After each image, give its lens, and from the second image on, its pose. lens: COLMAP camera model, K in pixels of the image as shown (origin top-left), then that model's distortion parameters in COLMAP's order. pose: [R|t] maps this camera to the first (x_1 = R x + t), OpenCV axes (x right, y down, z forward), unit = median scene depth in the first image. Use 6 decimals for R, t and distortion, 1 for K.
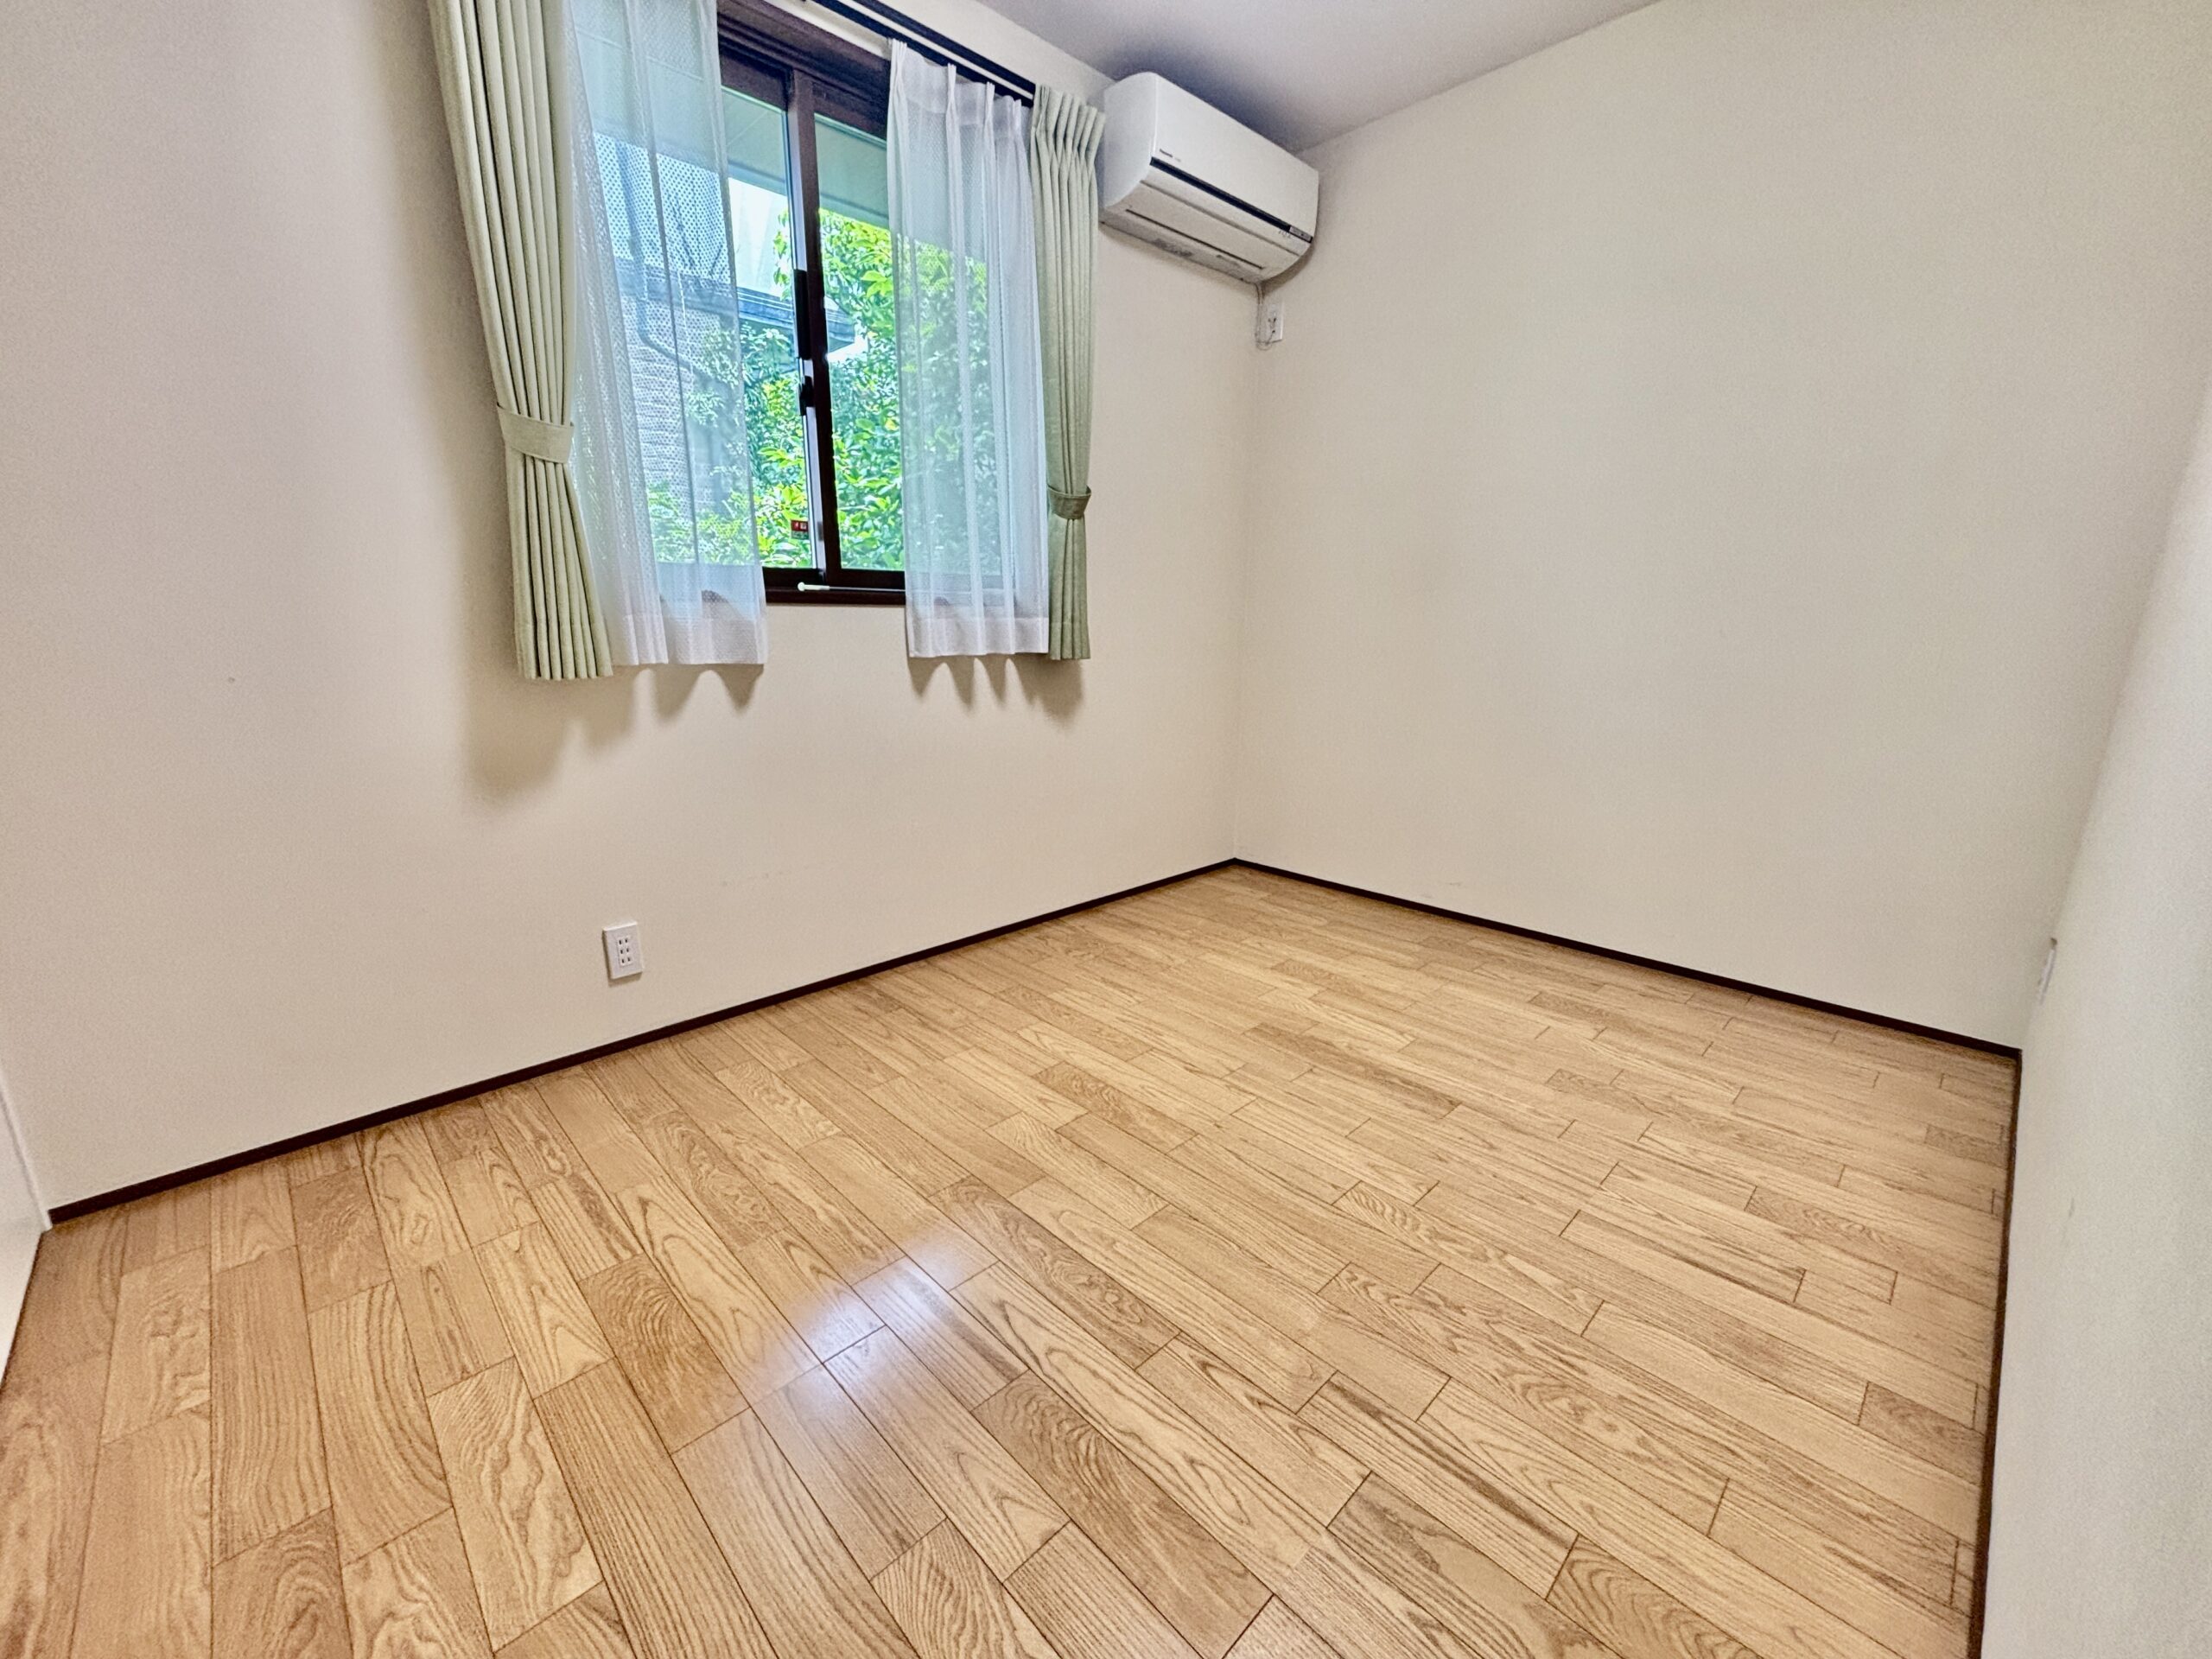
lens RADIAL K [[893.1, 0, 1109.5], [0, 893.1, 826.2], [0, 0, 1]] dist [-0.000572, -0.000461]
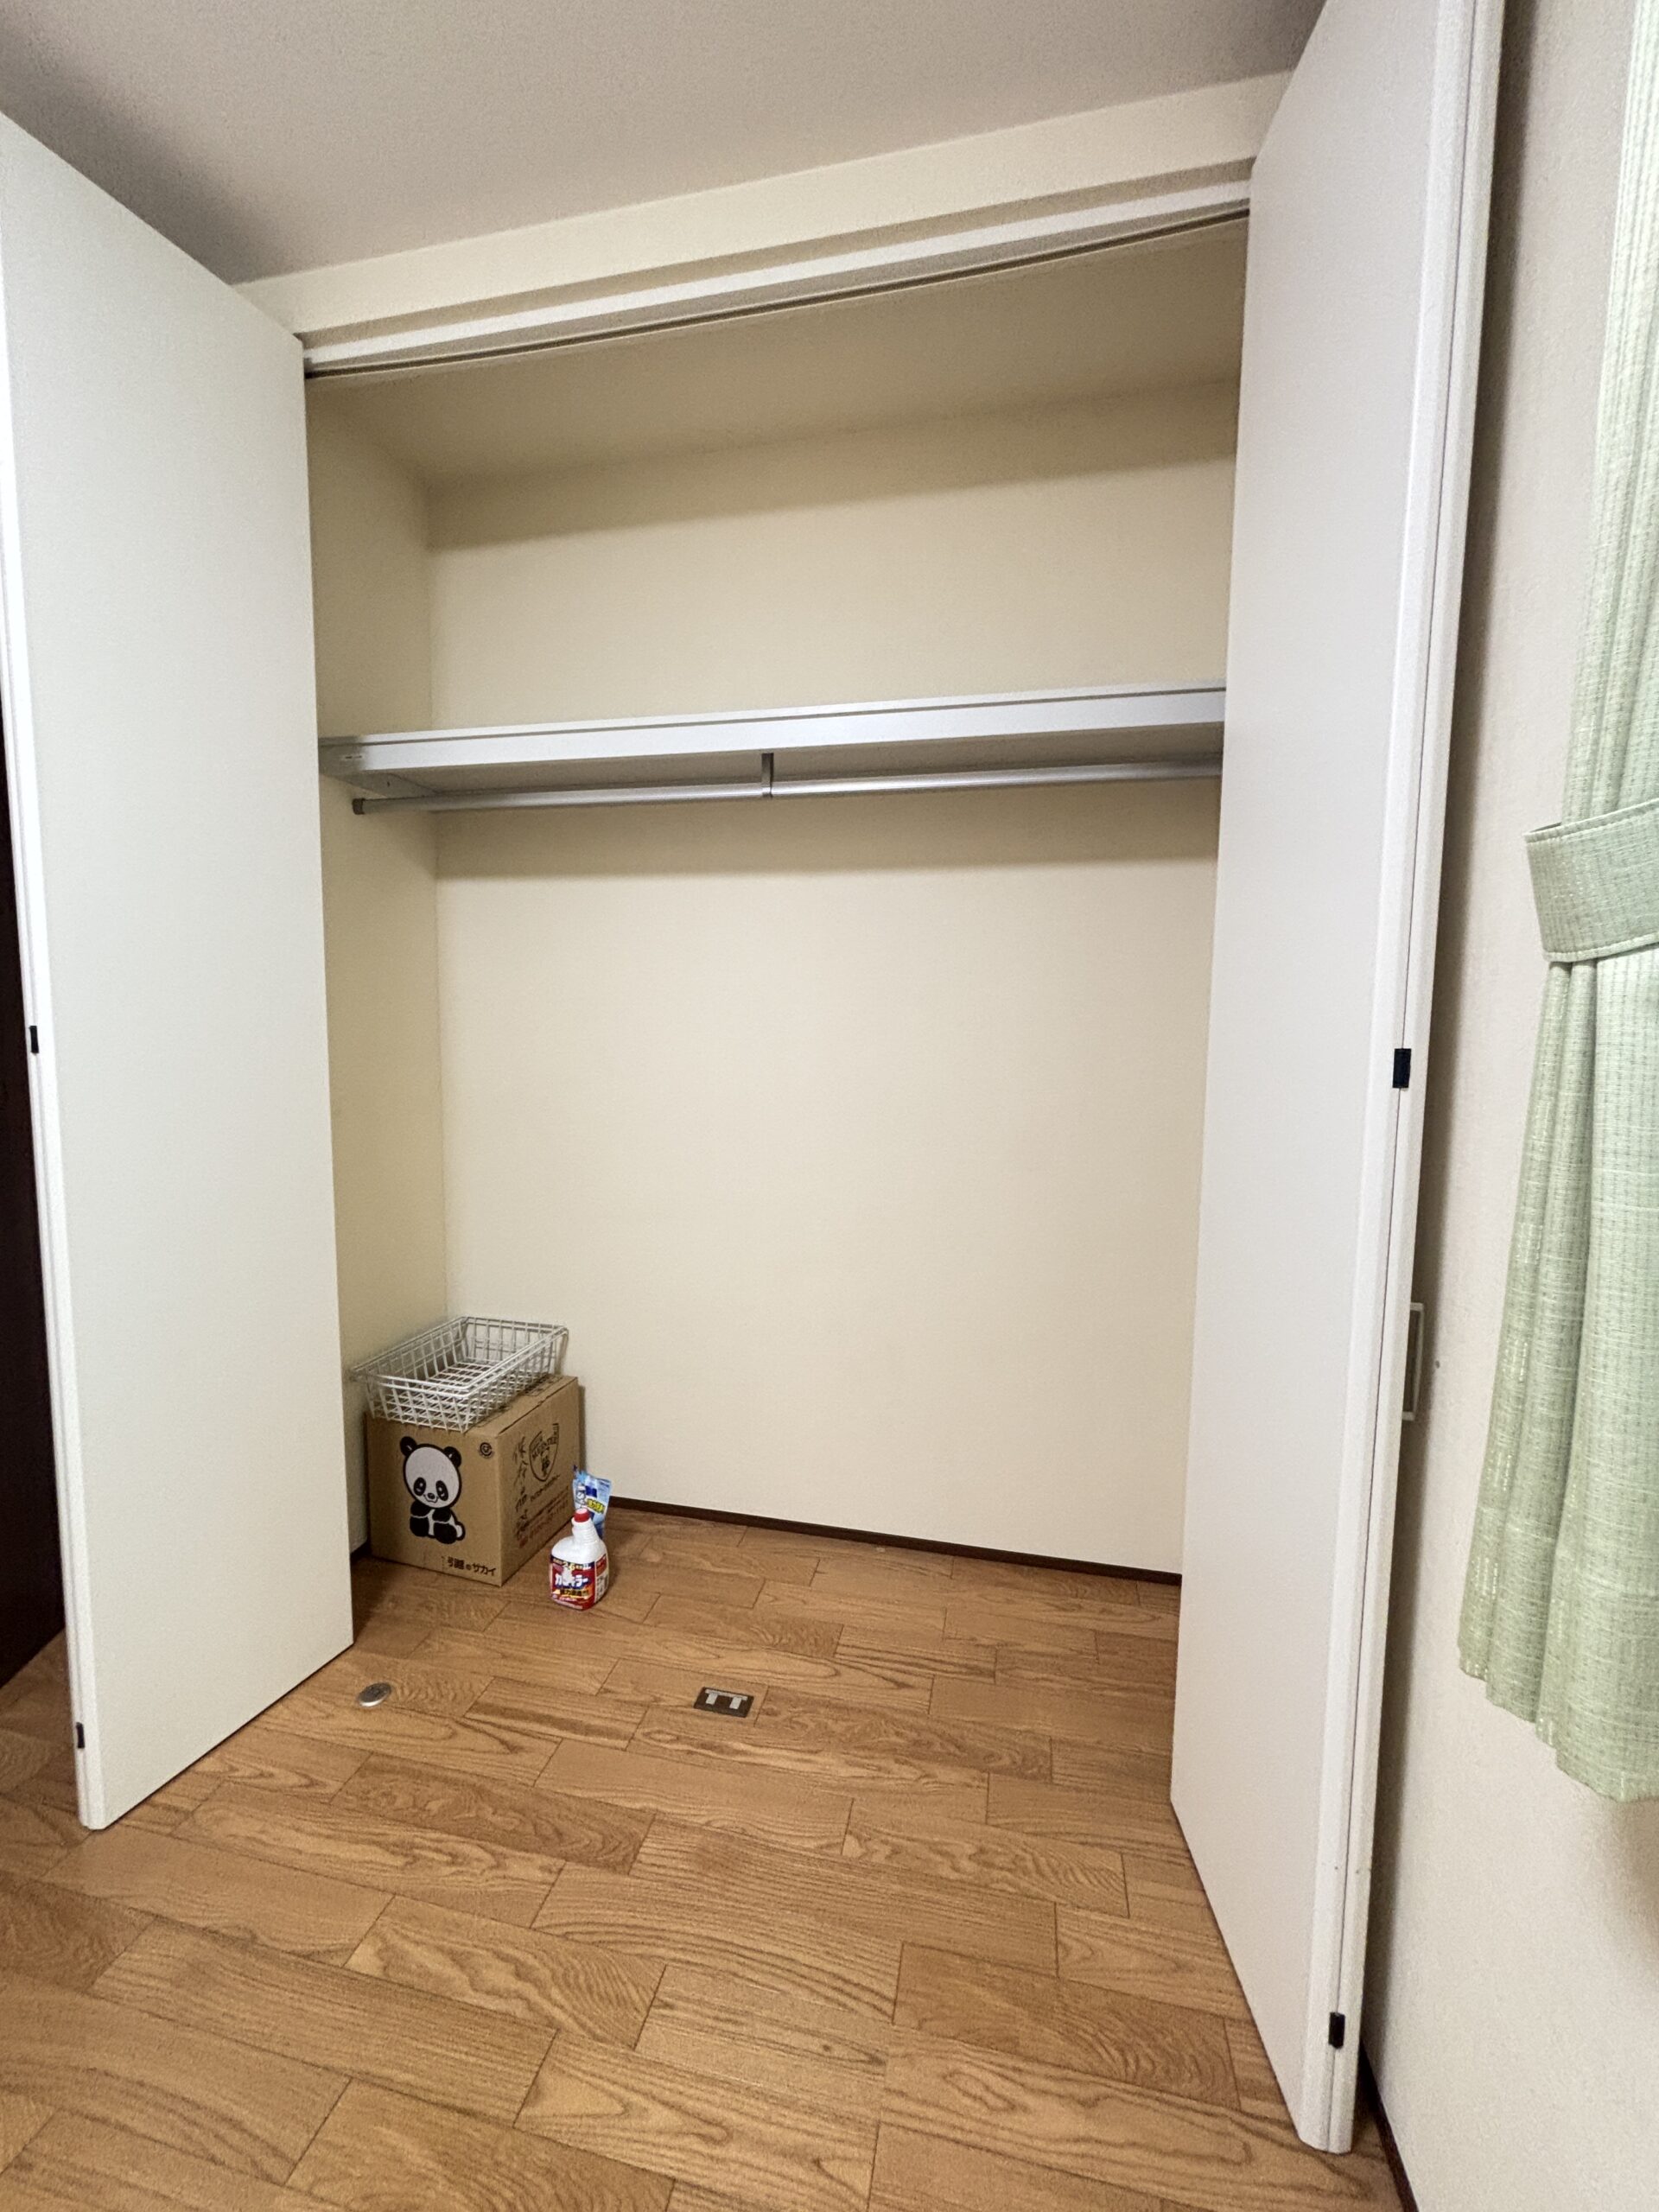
lens RADIAL K [[893.1, 0, 827.2], [0, 893.1, 1103.2], [0, 0, 1]] dist [-0.000572, -0.000461]
pose [[-0.837565, 0.042650, -0.544671, -0.432446], [-0.144462, 0.944176, 0.296079, -0.617209], [0.526893, 0.326669, -0.784647, 1.631834]]
